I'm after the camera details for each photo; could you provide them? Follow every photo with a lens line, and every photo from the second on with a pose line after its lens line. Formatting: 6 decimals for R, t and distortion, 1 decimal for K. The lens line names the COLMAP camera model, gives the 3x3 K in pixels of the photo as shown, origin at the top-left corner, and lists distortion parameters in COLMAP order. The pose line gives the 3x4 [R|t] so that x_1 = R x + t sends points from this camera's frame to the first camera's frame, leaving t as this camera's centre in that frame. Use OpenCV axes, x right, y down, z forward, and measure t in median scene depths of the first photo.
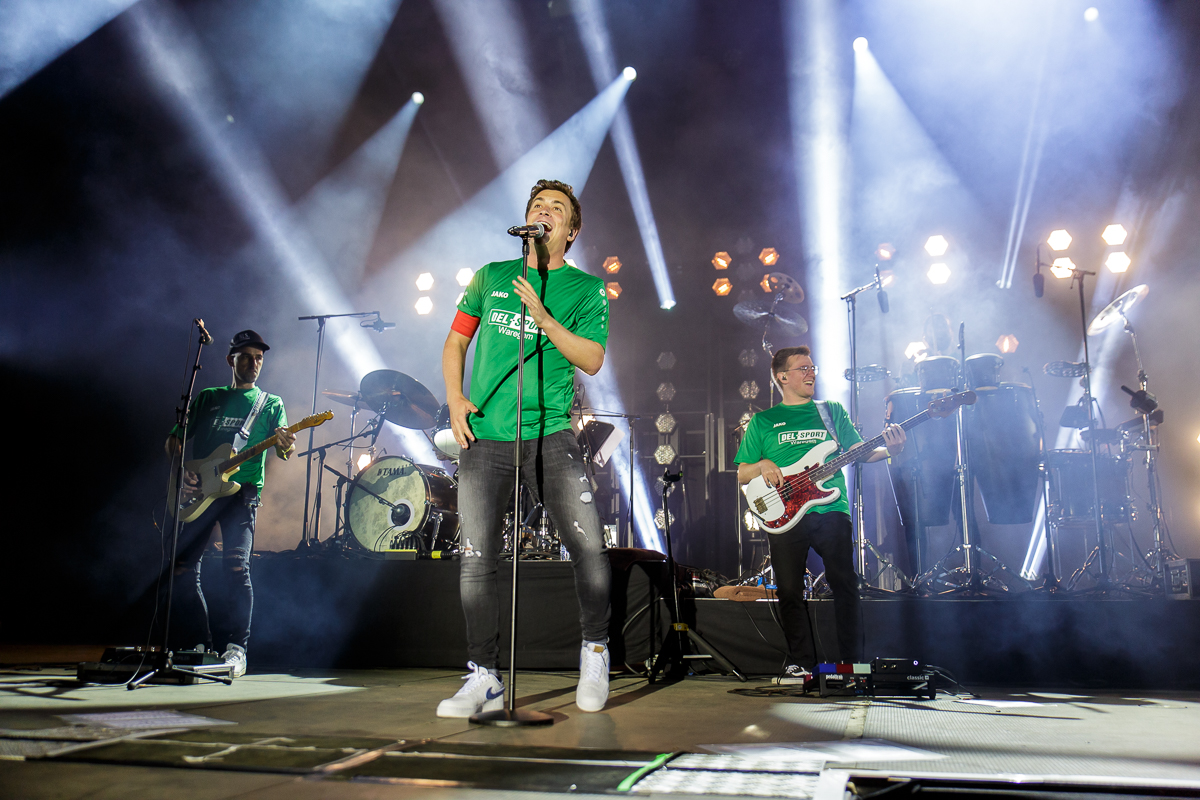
lens RADIAL K [[1061.8, 0, 600.0], [0, 1061.8, 400.0], [0, 0, 1]] dist [-0.014784, 0.008433]
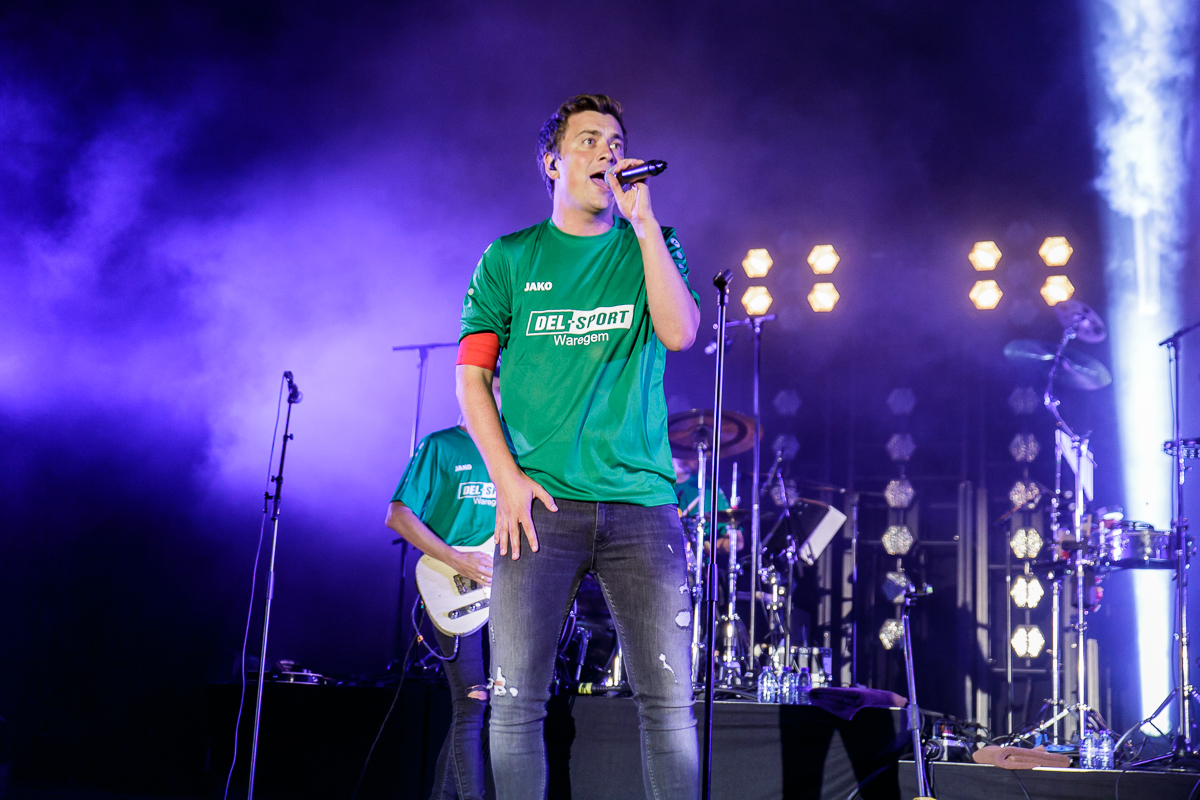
lens RADIAL K [[1688.3, 0, 657.8], [0, 1688.3, 363.6], [0, 0, 1]] dist [0.008404, -0.032088]
pose [[0.997205, 0.014936, -0.073202, -0.022176], [-0.017172, 0.999402, -0.030012, -0.038670], [0.072710, 0.031186, 0.996865, -0.139420]]
